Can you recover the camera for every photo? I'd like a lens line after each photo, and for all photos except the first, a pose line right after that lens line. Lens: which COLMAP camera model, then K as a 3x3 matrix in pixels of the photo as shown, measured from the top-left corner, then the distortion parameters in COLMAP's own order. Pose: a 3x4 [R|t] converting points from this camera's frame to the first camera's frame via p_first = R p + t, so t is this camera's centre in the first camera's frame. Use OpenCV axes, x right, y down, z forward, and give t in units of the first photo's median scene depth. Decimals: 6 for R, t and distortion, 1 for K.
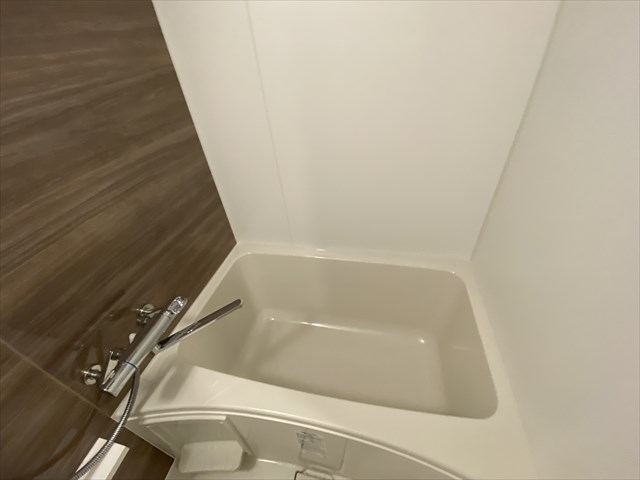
lens RADIAL K [[258.5, 0, 319.3], [0, 258.5, 237.1], [0, 0, 1]] dist [0.029082, -0.025080]
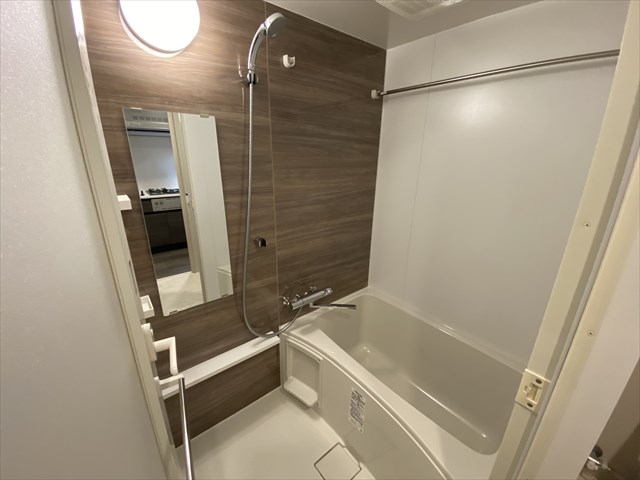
lens RADIAL K [[258.5, 0, 319.3], [0, 258.5, 237.1], [0, 0, 1]] dist [0.029082, -0.025080]
pose [[0.780331, 0.272710, -0.562773, 0.397700], [-0.439544, 0.879305, -0.183369, 0.292640], [0.444842, 0.390452, 0.806017, -0.778336]]
